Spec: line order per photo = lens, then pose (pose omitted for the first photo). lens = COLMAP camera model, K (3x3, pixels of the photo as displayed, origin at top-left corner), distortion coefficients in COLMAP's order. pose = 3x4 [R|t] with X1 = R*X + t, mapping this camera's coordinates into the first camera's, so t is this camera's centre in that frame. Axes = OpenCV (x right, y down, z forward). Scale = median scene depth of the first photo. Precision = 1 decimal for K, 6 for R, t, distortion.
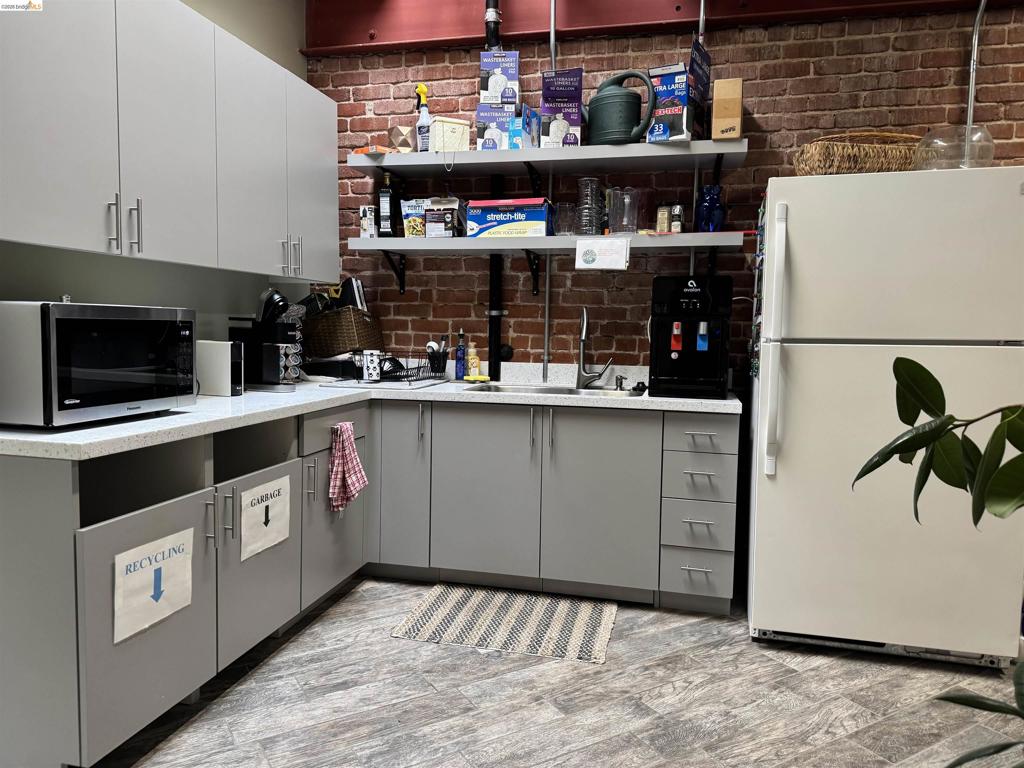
lens RADIAL K [[715.2, 0, 509.0], [0, 715.2, 382.6], [0, 0, 1]] dist [0.062044, -0.078150]
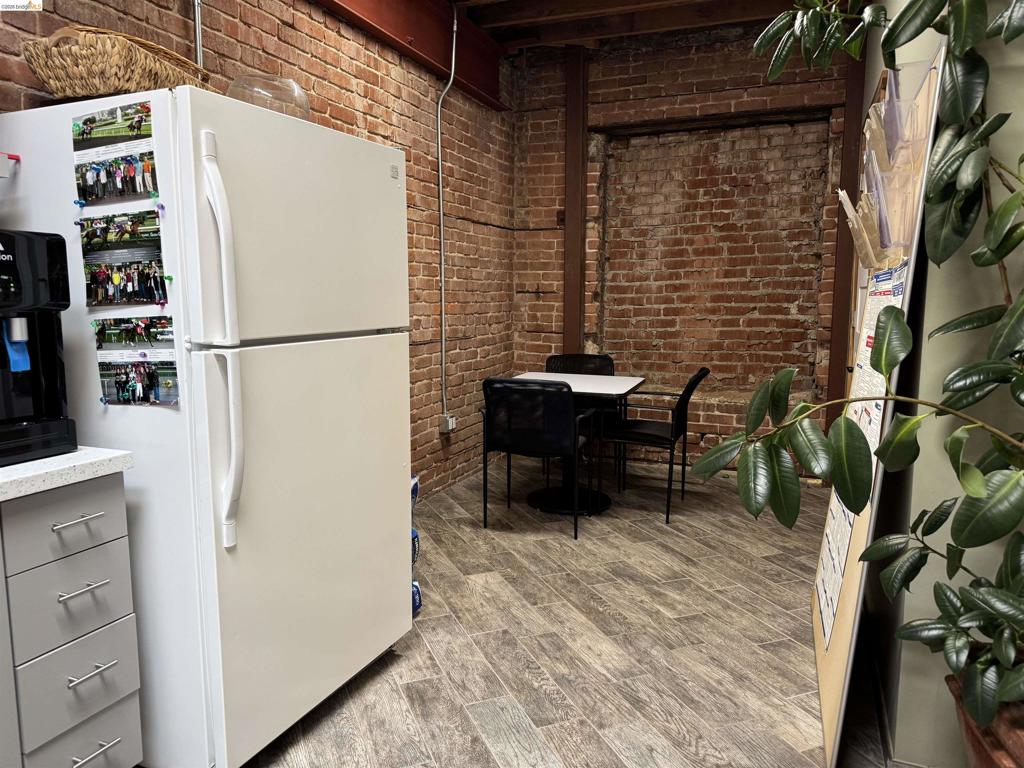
lens RADIAL K [[715.2, 0, 511.2], [0, 715.2, 385.1], [0, 0, 1]] dist [0.062044, -0.078150]
pose [[0.135321, -0.138900, 0.981017, -0.215306], [0.070158, 0.988983, 0.130350, -0.080946], [-0.988315, 0.051187, 0.143575, 0.575635]]
